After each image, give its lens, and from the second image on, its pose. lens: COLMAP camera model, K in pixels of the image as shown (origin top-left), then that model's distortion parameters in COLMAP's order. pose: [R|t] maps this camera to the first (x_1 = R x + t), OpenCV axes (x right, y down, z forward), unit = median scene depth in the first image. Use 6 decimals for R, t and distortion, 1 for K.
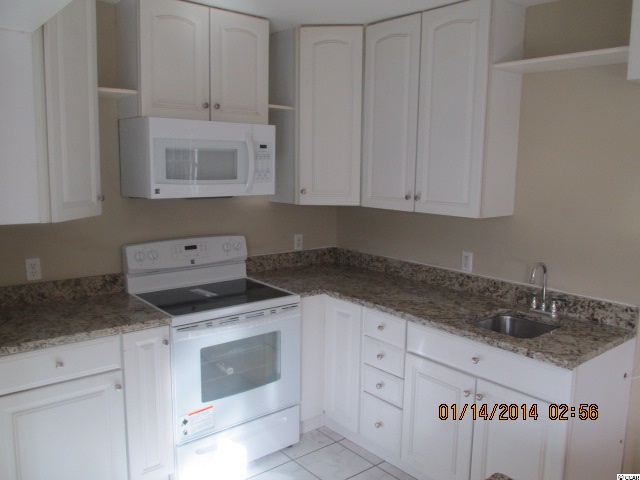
lens RADIAL K [[530.9, 0, 321.8], [0, 530.9, 239.0], [0, 0, 1]] dist [-0.034110, 0.028035]
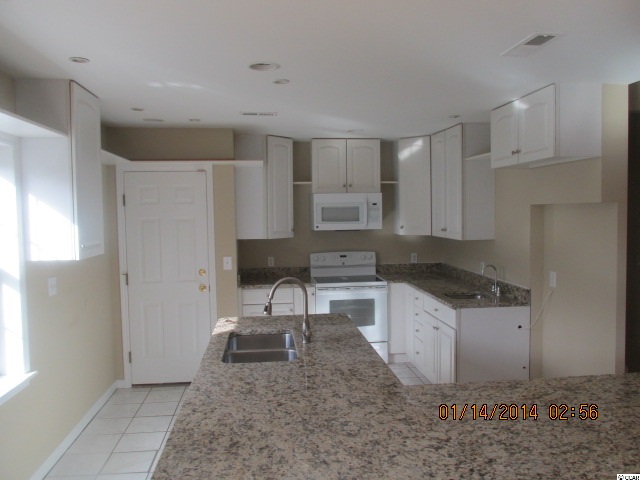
lens RADIAL K [[530.9, 0, 321.8], [0, 530.9, 237.9], [0, 0, 1]] dist [-0.034110, 0.028035]
pose [[0.835797, 0.002528, -0.549034, 0.825951], [-0.048757, 0.996380, -0.069635, 0.096181], [0.546870, 0.084970, 0.832894, -0.735406]]
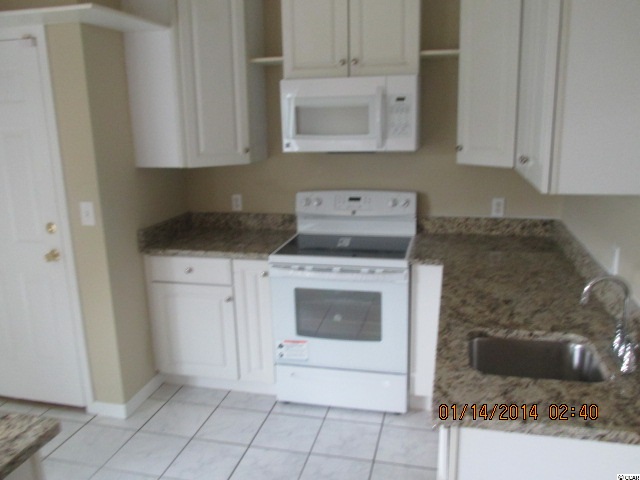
lens RADIAL K [[530.9, 0, 321.9], [0, 530.9, 239.5], [0, 0, 1]] dist [-0.034110, 0.028035]
pose [[0.596312, 0.155942, -0.787460, 0.611925], [-0.081059, 0.987634, 0.134199, -0.044795], [0.798650, -0.016193, 0.601578, 0.333942]]
